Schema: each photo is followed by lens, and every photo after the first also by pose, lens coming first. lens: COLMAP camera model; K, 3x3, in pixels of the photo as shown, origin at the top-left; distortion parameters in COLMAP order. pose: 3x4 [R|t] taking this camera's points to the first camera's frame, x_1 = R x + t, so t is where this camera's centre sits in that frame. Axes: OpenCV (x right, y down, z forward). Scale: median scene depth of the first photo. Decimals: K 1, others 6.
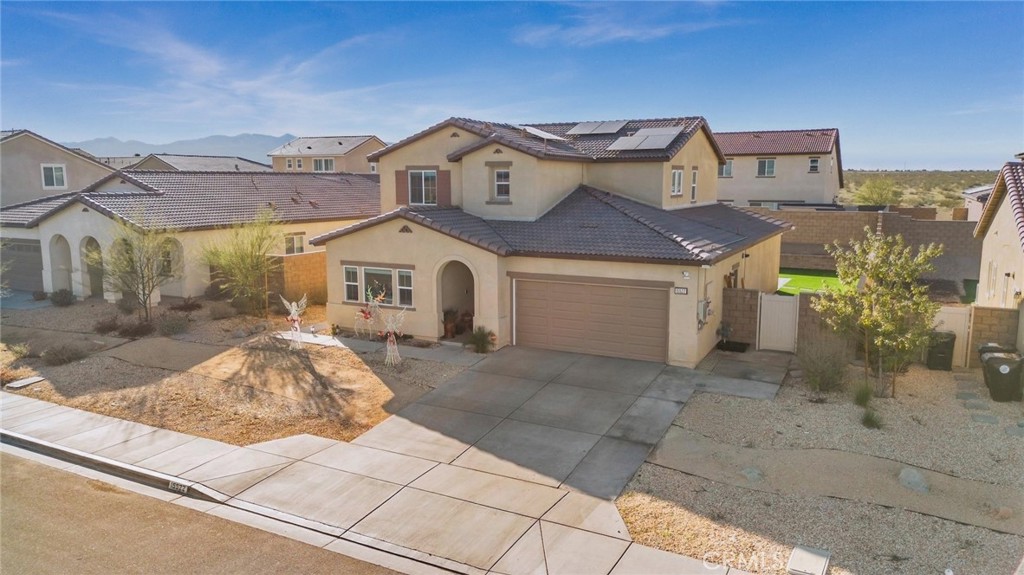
lens RADIAL K [[736.3, 0, 512.0], [0, 736.3, 287.5], [0, 0, 1]] dist [0.012295, 0.002888]
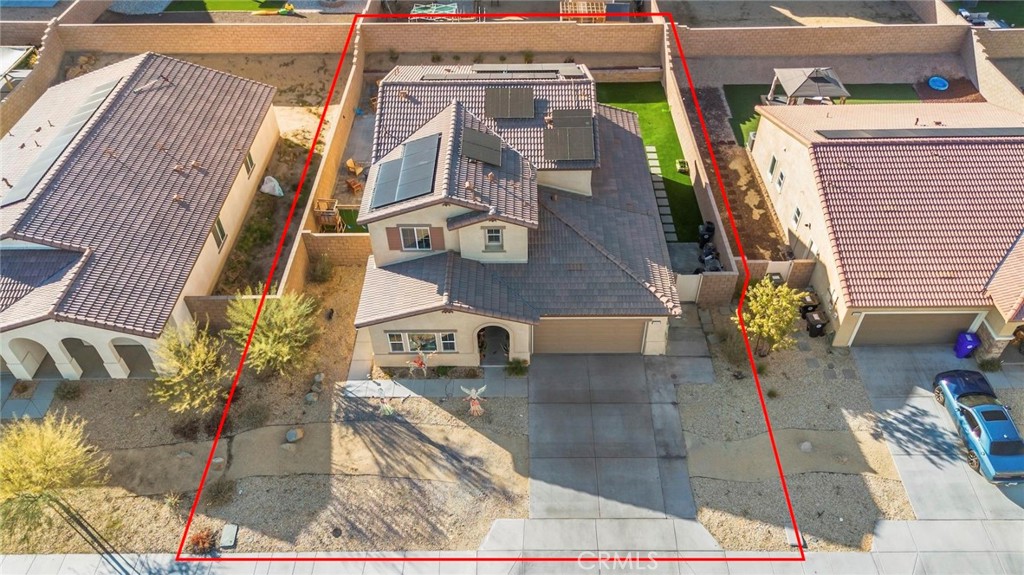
lens RADIAL K [[736.3, 0, 512.0], [0, 736.3, 287.5], [0, 0, 1]] dist [0.012295, 0.002888]
pose [[0.885873, -0.329666, 0.326419, -0.488988], [0.082113, 0.803908, 0.589059, -0.932117], [-0.456603, -0.495028, 0.739230, 0.029760]]
